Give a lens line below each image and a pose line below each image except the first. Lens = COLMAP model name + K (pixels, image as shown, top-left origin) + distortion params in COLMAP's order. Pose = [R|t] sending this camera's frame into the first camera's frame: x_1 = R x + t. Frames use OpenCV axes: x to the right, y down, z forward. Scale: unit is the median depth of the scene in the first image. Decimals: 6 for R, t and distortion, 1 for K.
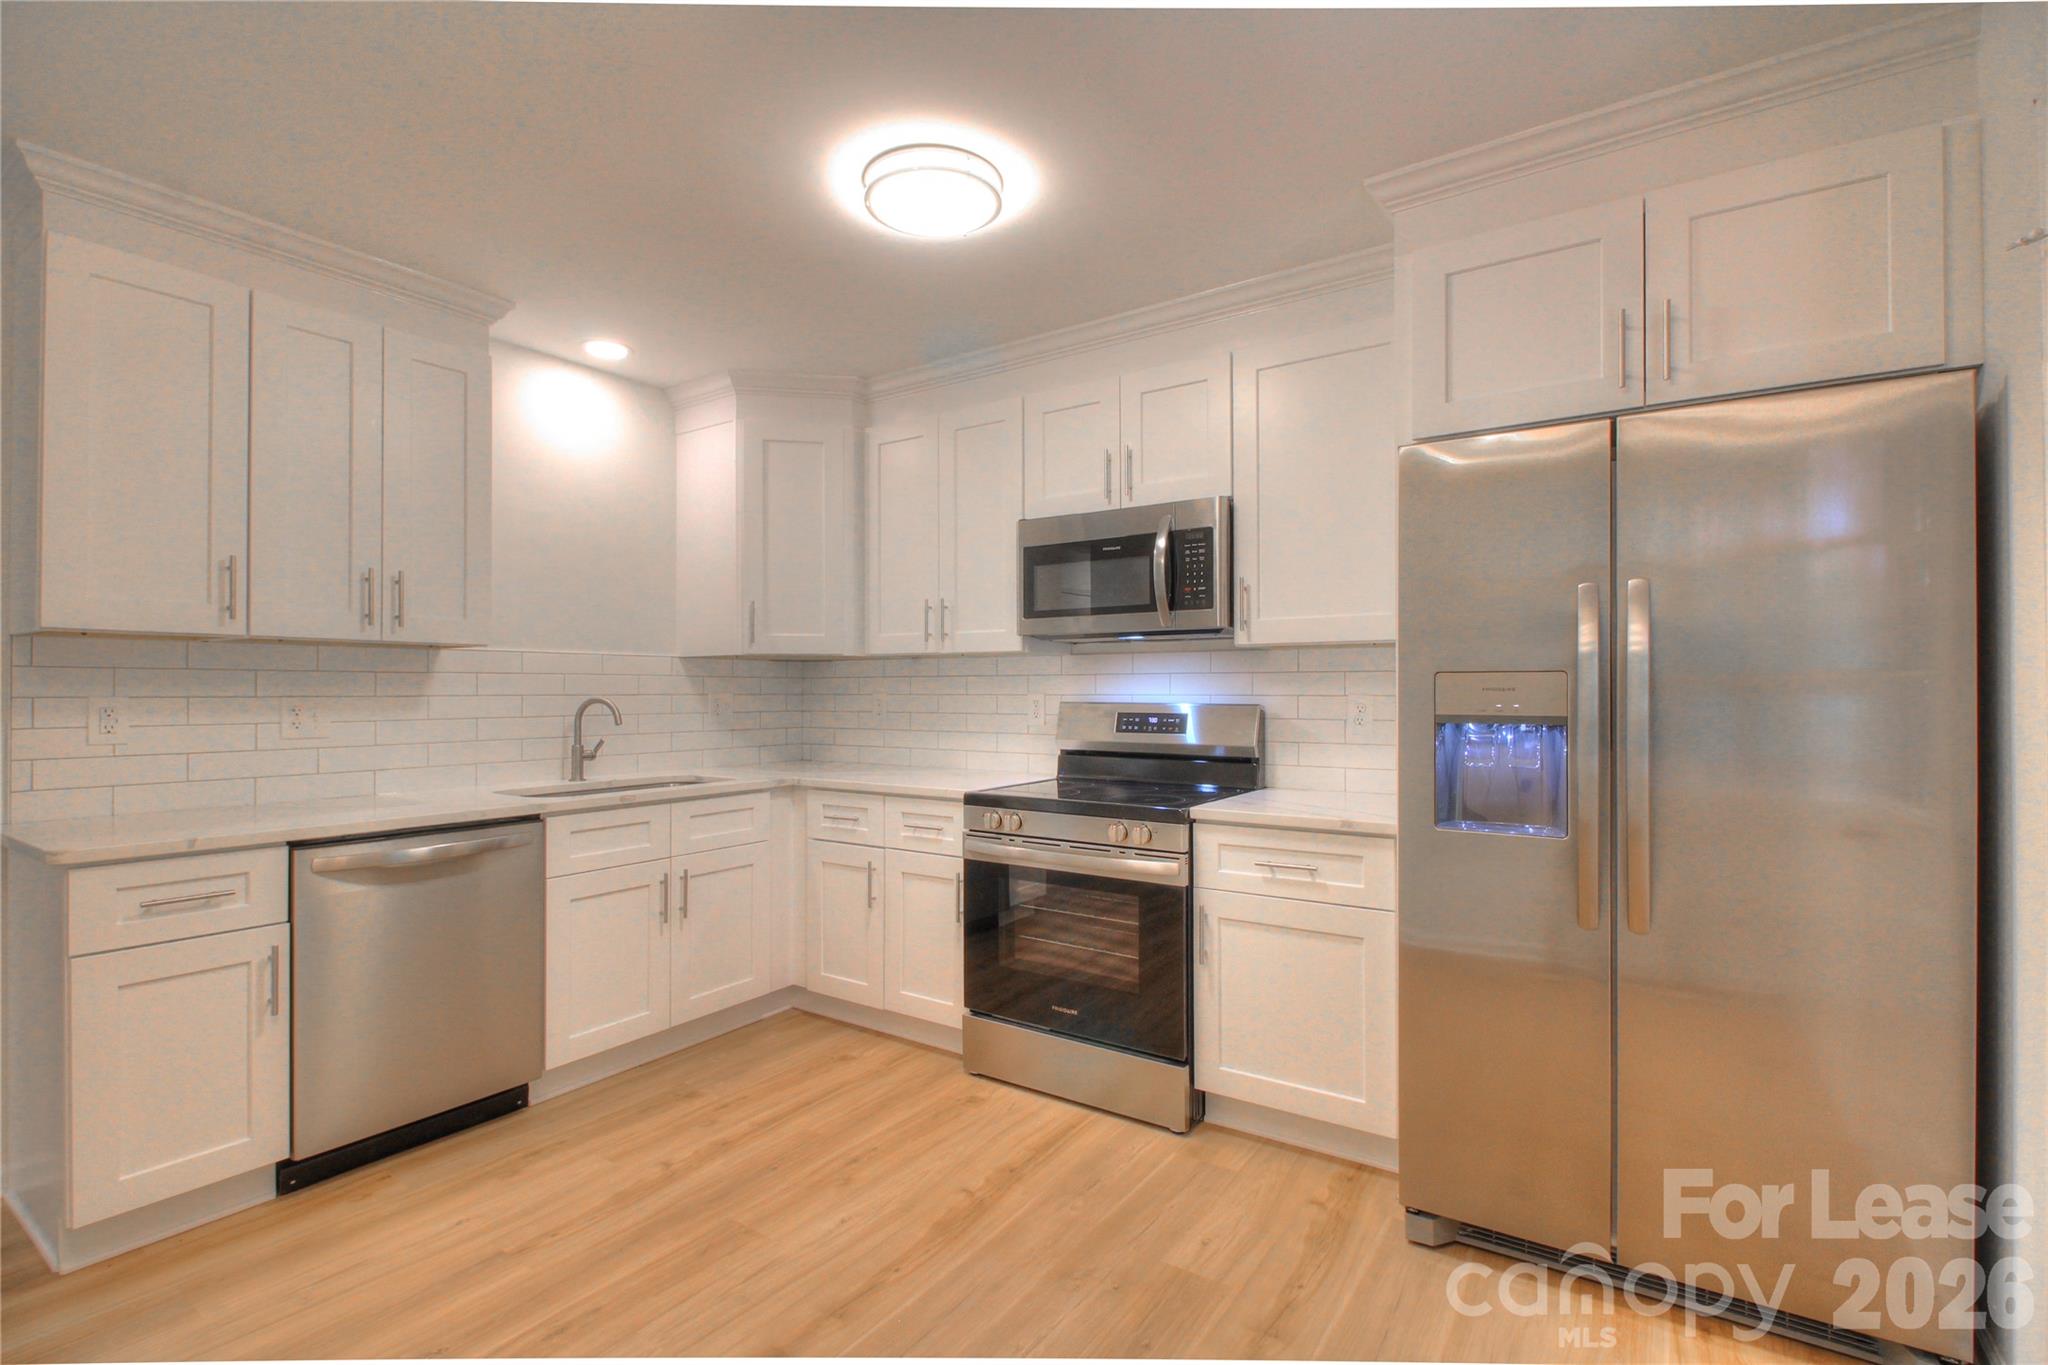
lens RADIAL K [[929.6, 0, 1028.6], [0, 929.6, 682.4], [0, 0, 1]] dist [0.006091, -0.005147]
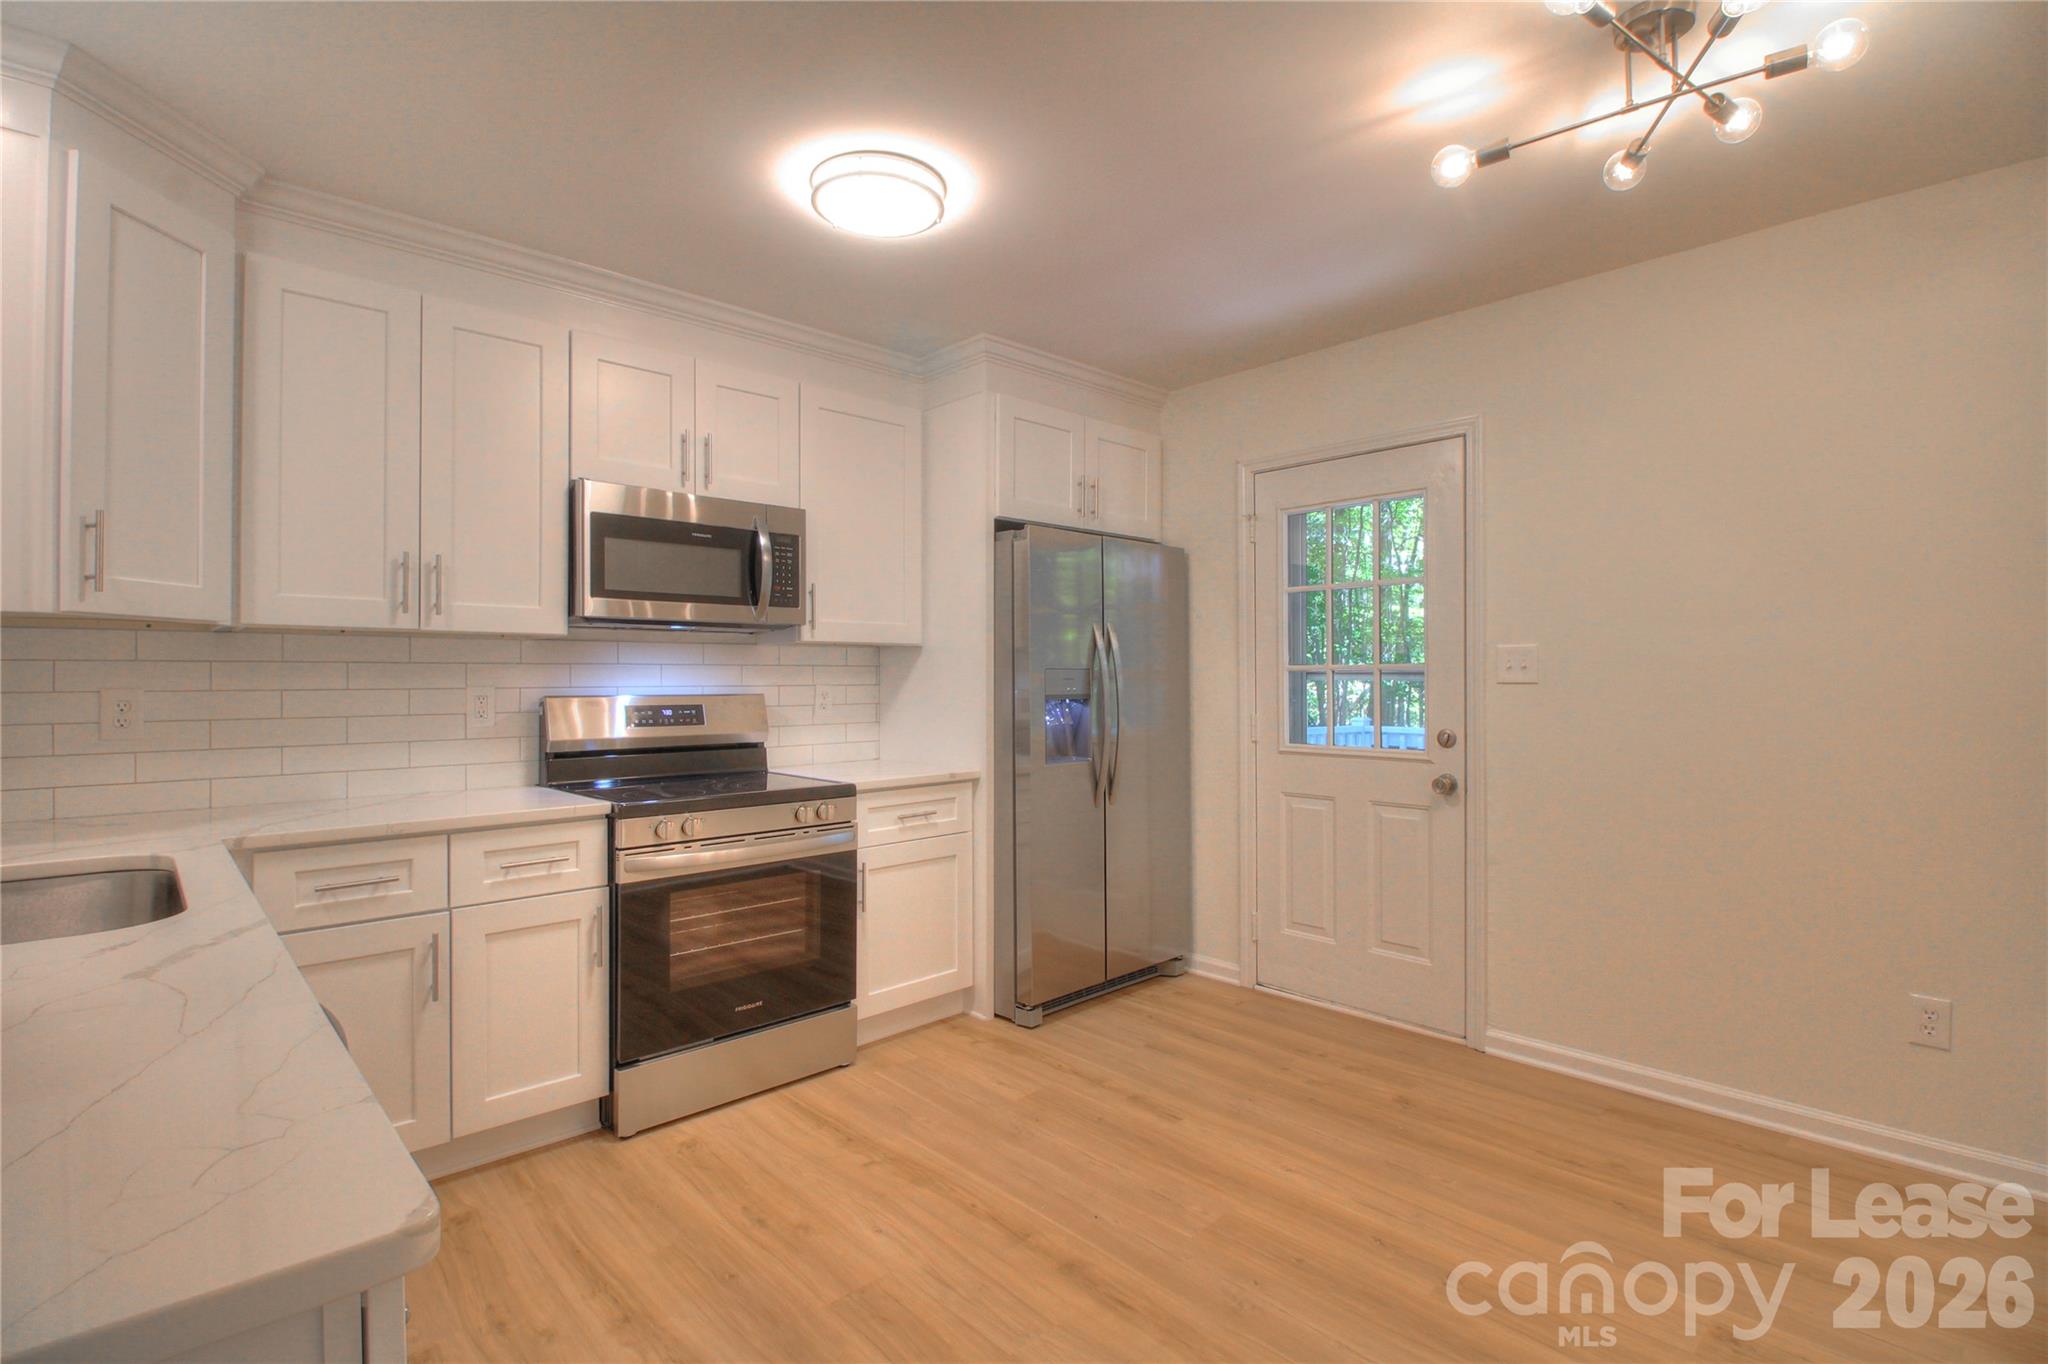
lens RADIAL K [[929.6, 0, 1026.7], [0, 929.6, 677.9], [0, 0, 1]] dist [0.006091, -0.005147]
pose [[0.232853, 0.000226, 0.972512, -0.842980], [-0.004015, 0.999992, 0.000729, 0.002902], [-0.972504, -0.004075, 0.232852, 0.480882]]
